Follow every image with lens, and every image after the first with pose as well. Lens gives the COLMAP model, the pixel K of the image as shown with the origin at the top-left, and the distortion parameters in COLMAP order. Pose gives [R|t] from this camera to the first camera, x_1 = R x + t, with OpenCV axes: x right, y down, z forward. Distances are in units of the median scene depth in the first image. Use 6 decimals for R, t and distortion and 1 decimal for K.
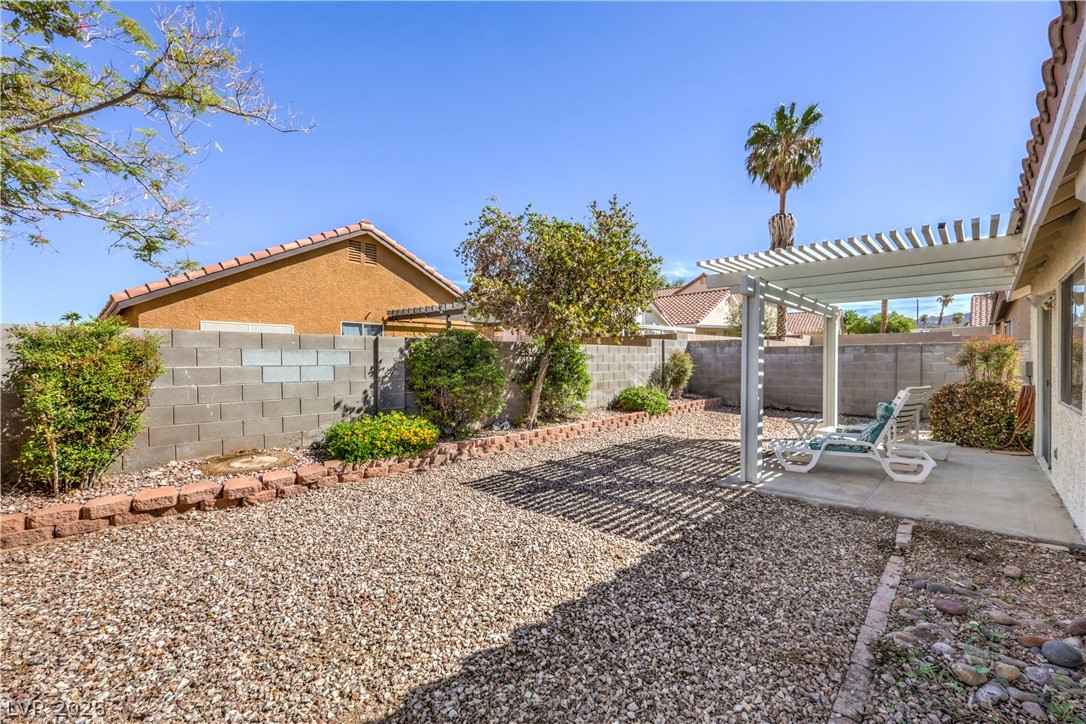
lens RADIAL K [[453.7, 0, 549.6], [0, 453.7, 353.5], [0, 0, 1]] dist [0.000006, -0.000067]
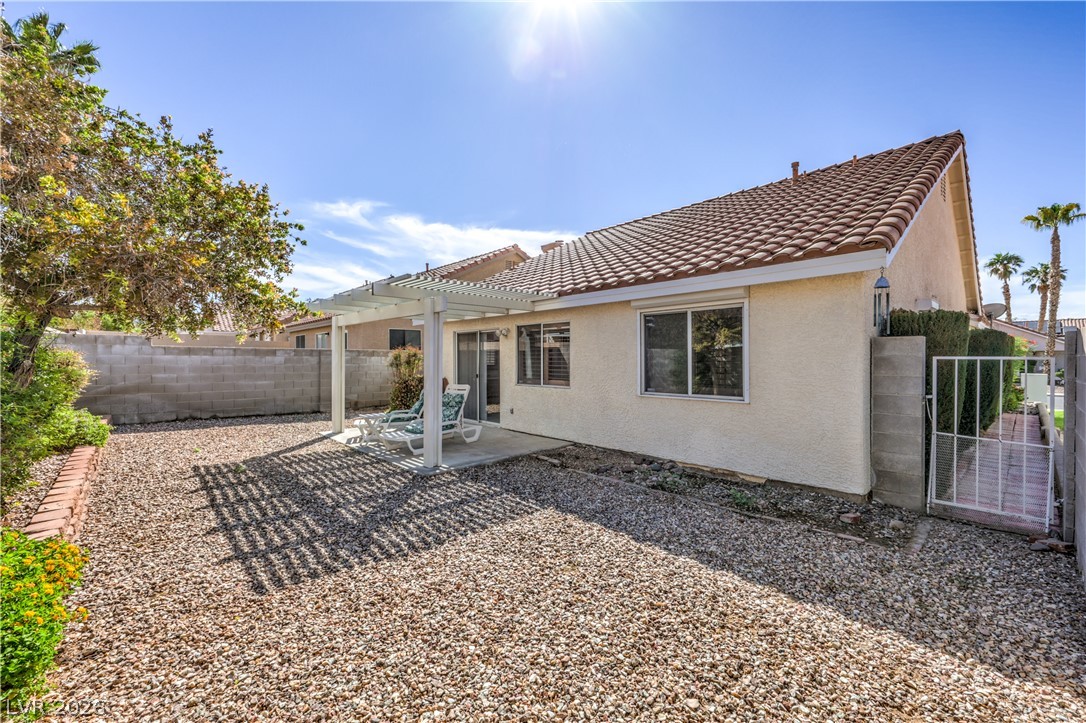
lens RADIAL K [[453.7, 0, 549.6], [0, 453.7, 353.0], [0, 0, 1]] dist [0.000006, -0.000067]
pose [[0.068522, 0.018051, 0.997486, -0.376461], [-0.016877, 0.999714, -0.016932, -0.000717], [-0.997507, -0.015674, 0.068807, 0.316280]]
